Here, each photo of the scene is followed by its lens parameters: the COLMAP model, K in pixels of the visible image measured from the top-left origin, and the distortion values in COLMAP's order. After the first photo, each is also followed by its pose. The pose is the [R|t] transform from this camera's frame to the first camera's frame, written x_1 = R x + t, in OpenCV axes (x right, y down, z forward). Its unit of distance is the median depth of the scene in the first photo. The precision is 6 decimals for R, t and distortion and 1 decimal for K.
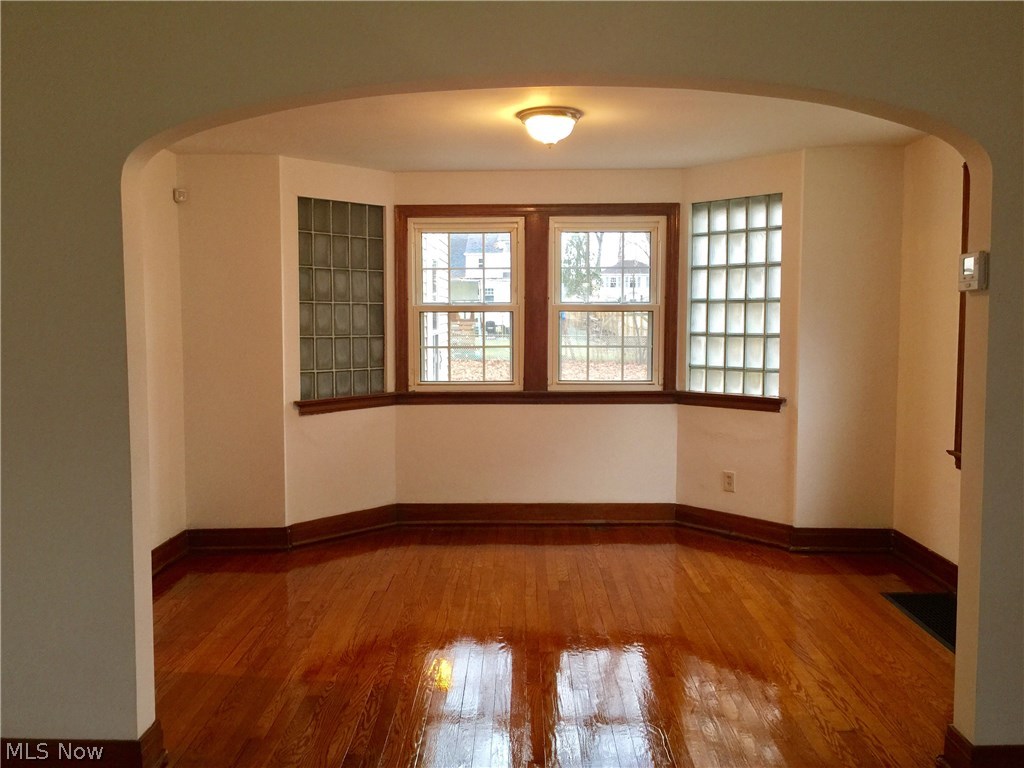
lens RADIAL K [[870.1, 0, 512.0], [0, 870.1, 384.0], [0, 0, 1]] dist [0.079103, -0.118763]
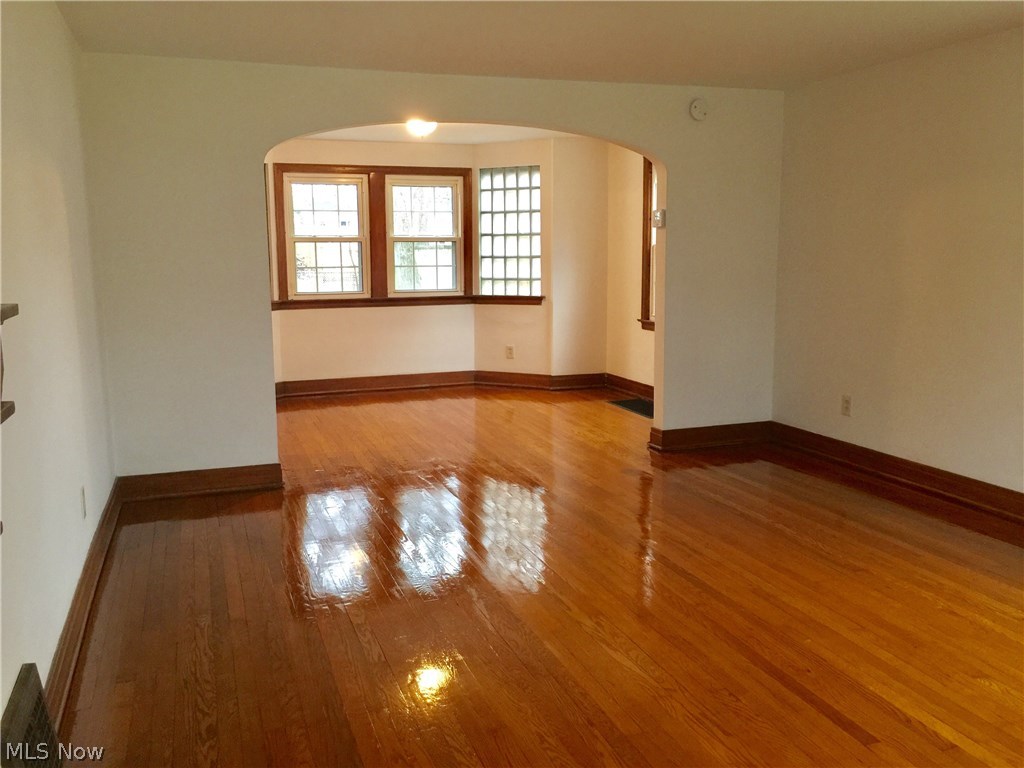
lens RADIAL K [[870.1, 0, 512.0], [0, 870.1, 384.0], [0, 0, 1]] dist [0.079103, -0.118763]
pose [[0.935477, -0.060454, 0.348179, -0.284721], [0.036338, 0.996492, 0.075389, 0.050766], [-0.351515, -0.057872, 0.934392, -0.440223]]
